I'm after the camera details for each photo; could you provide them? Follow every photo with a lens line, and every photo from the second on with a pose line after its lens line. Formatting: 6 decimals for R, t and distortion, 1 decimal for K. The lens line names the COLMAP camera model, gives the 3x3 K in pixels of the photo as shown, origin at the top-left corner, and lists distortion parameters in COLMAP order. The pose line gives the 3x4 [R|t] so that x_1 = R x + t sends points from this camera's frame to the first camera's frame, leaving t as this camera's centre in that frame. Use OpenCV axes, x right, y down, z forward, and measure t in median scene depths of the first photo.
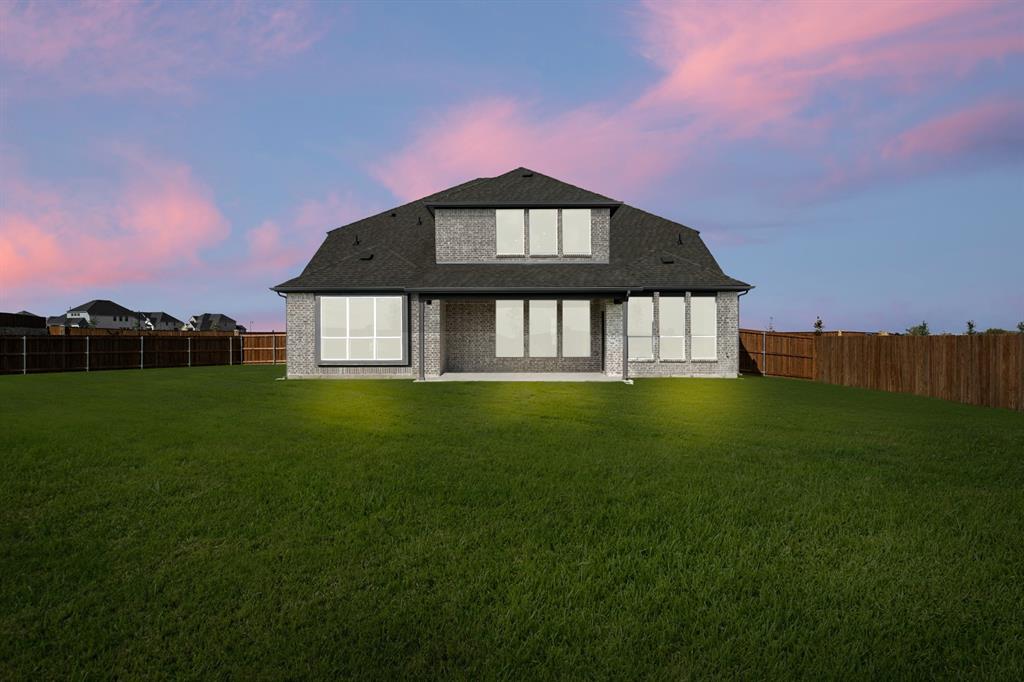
lens RADIAL K [[400.3, 0, 512.0], [0, 400.3, 341.0], [0, 0, 1]] dist [0.000102, 0.000084]
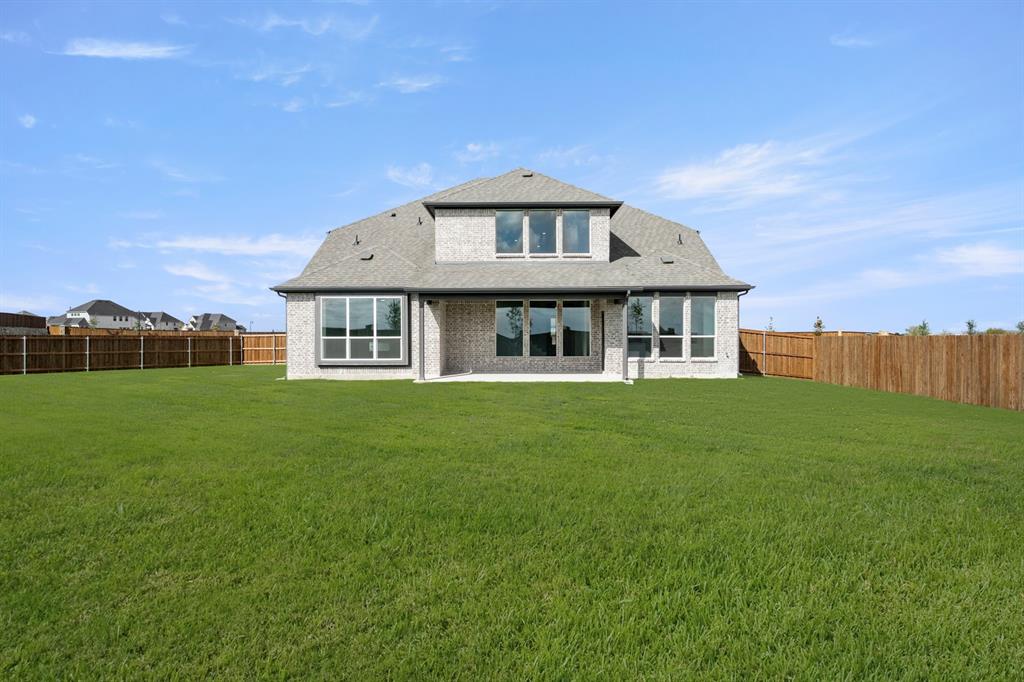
lens RADIAL K [[400.3, 0, 512.0], [0, 400.3, 341.0], [0, 0, 1]] dist [0.000102, 0.000084]
pose [[1.000000, -0.000003, -0.000024, -0.060312], [0.000003, 1.000000, 0.000025, 0.006400], [0.000024, -0.000025, 1.000000, 0.155029]]
